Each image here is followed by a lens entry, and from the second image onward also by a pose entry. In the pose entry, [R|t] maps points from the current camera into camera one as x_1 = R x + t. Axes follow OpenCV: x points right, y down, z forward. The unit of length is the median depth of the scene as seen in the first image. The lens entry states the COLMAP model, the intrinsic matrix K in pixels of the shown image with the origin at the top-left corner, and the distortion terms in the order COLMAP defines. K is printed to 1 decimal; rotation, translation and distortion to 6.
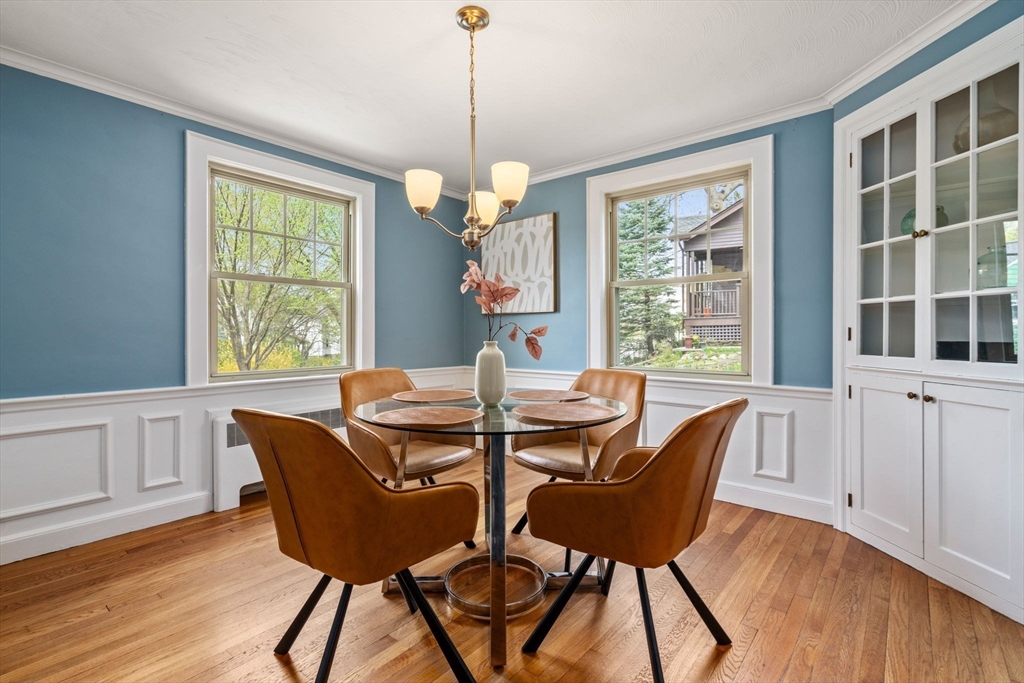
lens RADIAL K [[472.3, 0, 509.1], [0, 472.3, 336.9], [0, 0, 1]] dist [-0.008878, 0.001440]
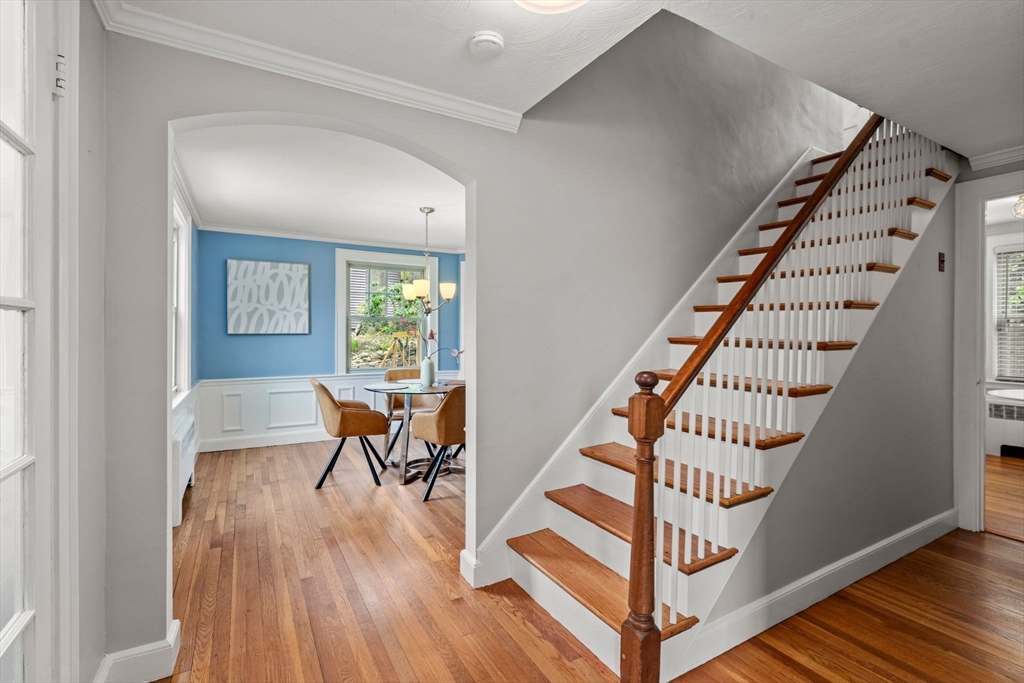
lens RADIAL K [[472.3, 0, 508.8], [0, 472.3, 333.4], [0, 0, 1]] dist [-0.008878, 0.001440]
pose [[0.369776, -0.005342, 0.929106, -1.006441], [-0.002126, 0.999976, 0.006596, -0.064717], [-0.929119, -0.004415, 0.369755, -0.094224]]
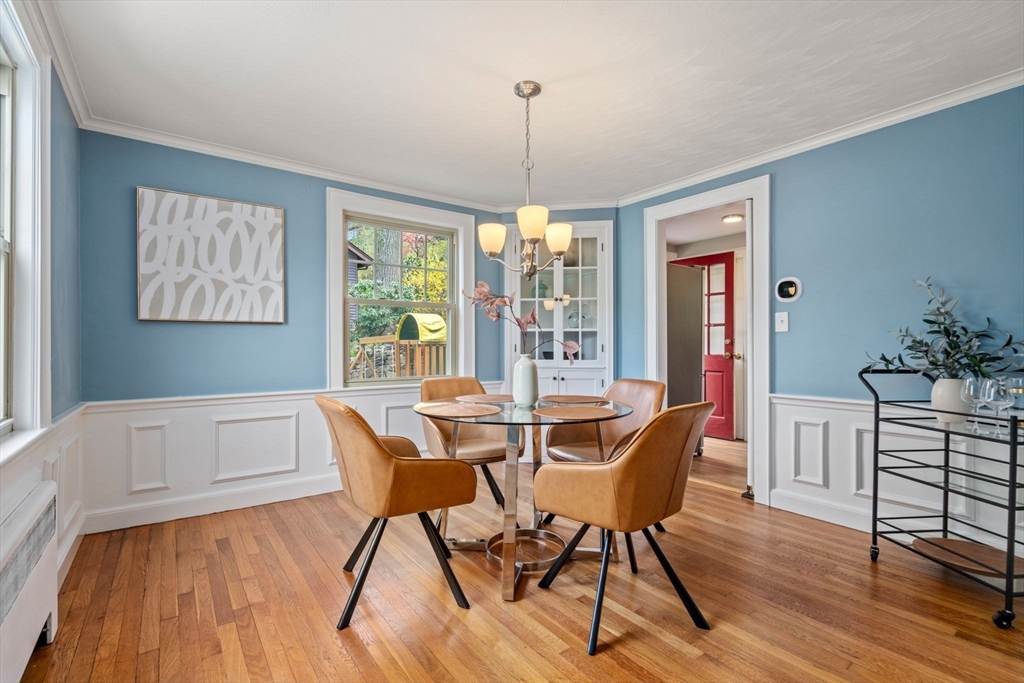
lens RADIAL K [[472.3, 0, 511.8], [0, 472.3, 346.7], [0, 0, 1]] dist [-0.008878, 0.001440]
pose [[0.250782, -0.007611, 0.968014, -0.641217], [0.000656, 0.999970, 0.007692, -0.015318], [-0.968043, -0.001294, 0.250779, 0.370834]]
